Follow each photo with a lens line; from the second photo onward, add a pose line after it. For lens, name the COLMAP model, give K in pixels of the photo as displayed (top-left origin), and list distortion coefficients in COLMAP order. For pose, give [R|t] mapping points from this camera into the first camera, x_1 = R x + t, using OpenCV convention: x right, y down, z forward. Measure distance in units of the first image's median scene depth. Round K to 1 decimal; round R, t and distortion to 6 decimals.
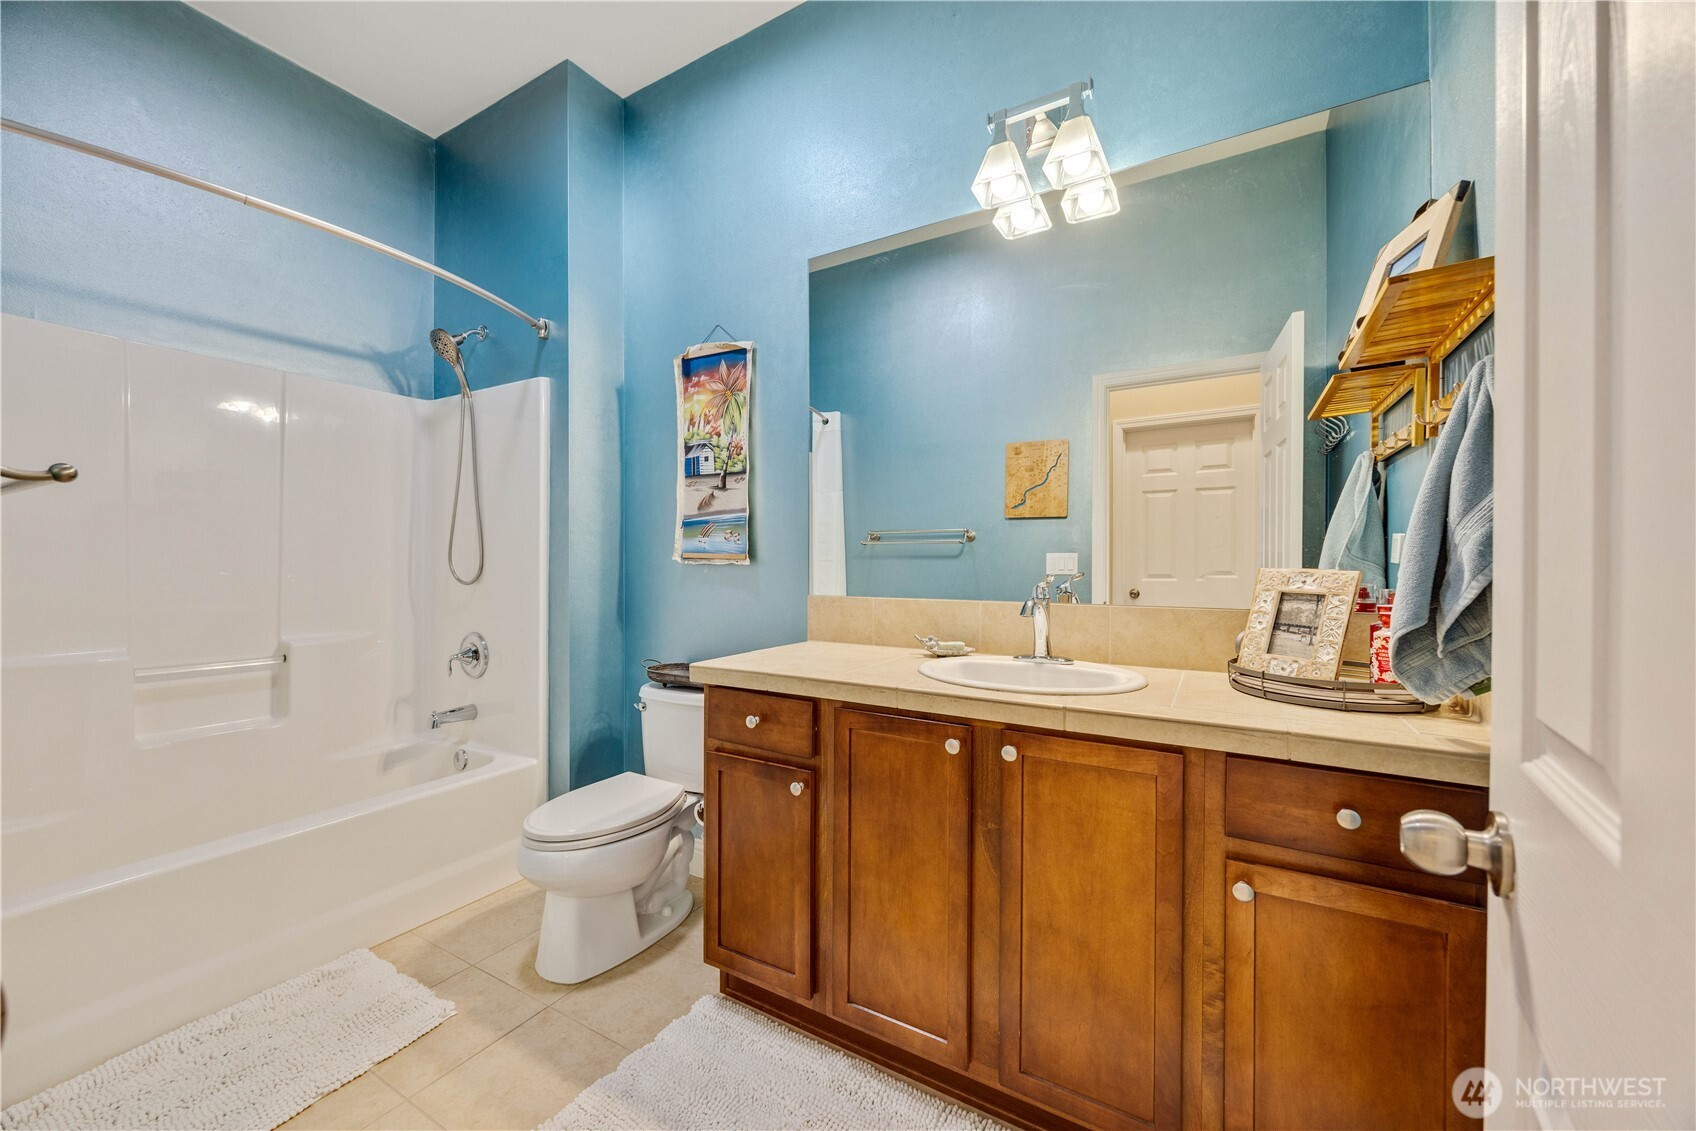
lens RADIAL K [[647.4, 0, 835.7], [0, 647.4, 565.9], [0, 0, 1]] dist [-0.002282, -0.000131]
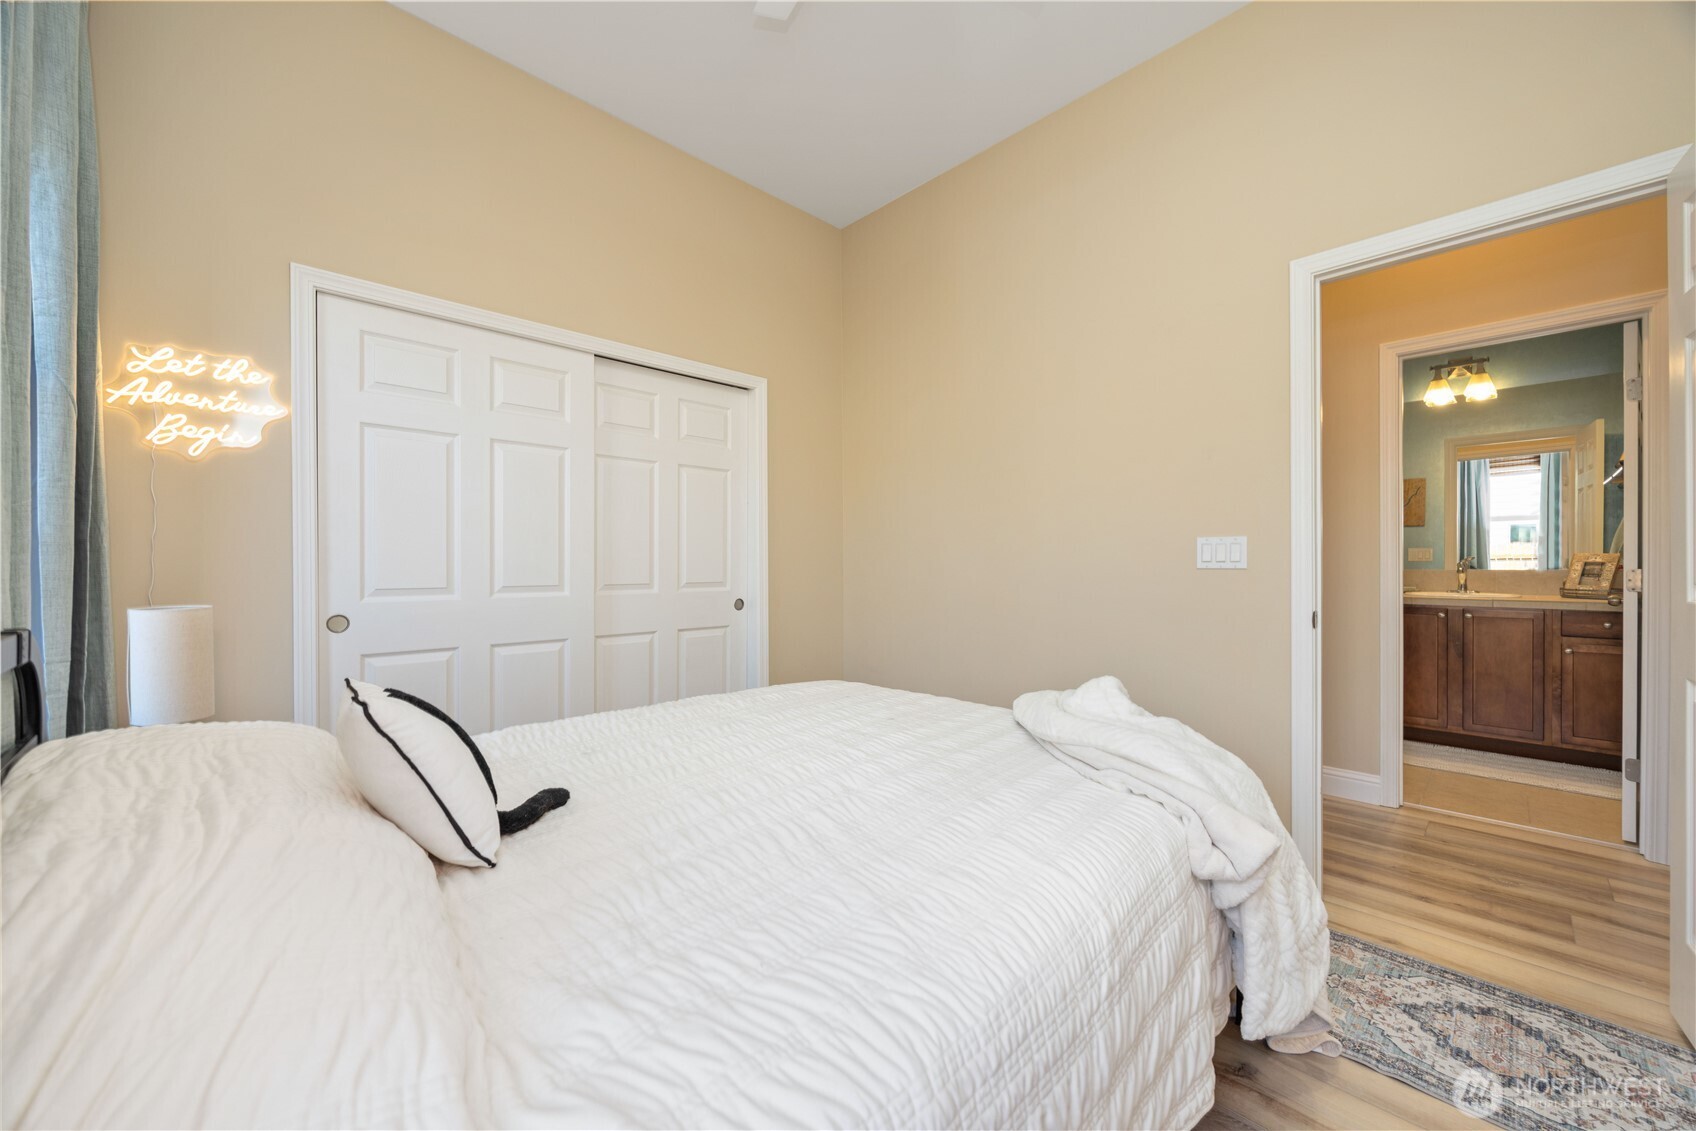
lens RADIAL K [[647.4, 0, 835.7], [0, 647.4, 565.9], [0, 0, 1]] dist [-0.002282, -0.000131]
pose [[0.960017, -0.002304, -0.279931, -1.648192], [0.000822, 0.999985, -0.005412, 0.072098], [0.279939, 0.004966, 0.960005, -2.600158]]
